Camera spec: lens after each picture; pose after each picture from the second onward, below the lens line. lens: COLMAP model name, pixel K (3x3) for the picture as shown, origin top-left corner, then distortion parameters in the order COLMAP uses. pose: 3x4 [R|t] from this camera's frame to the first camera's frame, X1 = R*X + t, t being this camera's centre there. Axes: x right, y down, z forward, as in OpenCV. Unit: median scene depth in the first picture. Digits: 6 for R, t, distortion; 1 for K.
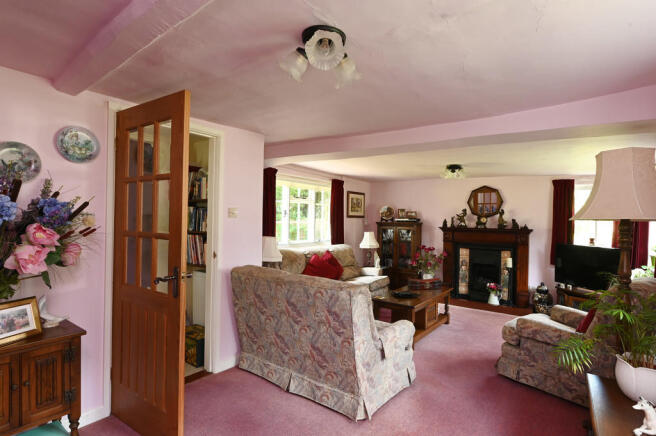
lens RADIAL K [[329.0, 0, 327.7], [0, 329.0, 218.9], [0, 0, 1]] dist [-0.000993, 0.000060]
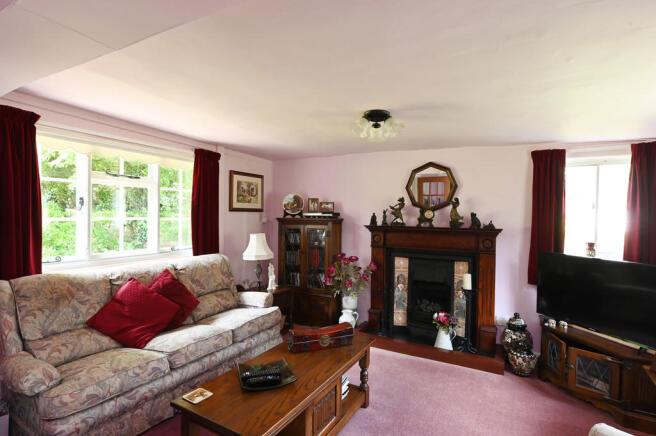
lens RADIAL K [[329.0, 0, 327.8], [0, 329.0, 218.4], [0, 0, 1]] dist [-0.000993, 0.000060]
pose [[0.989870, -0.004131, 0.141919, 0.181744], [0.002202, 0.999903, 0.013743, 0.001822], [-0.141962, -0.013291, 0.989783, 0.381041]]
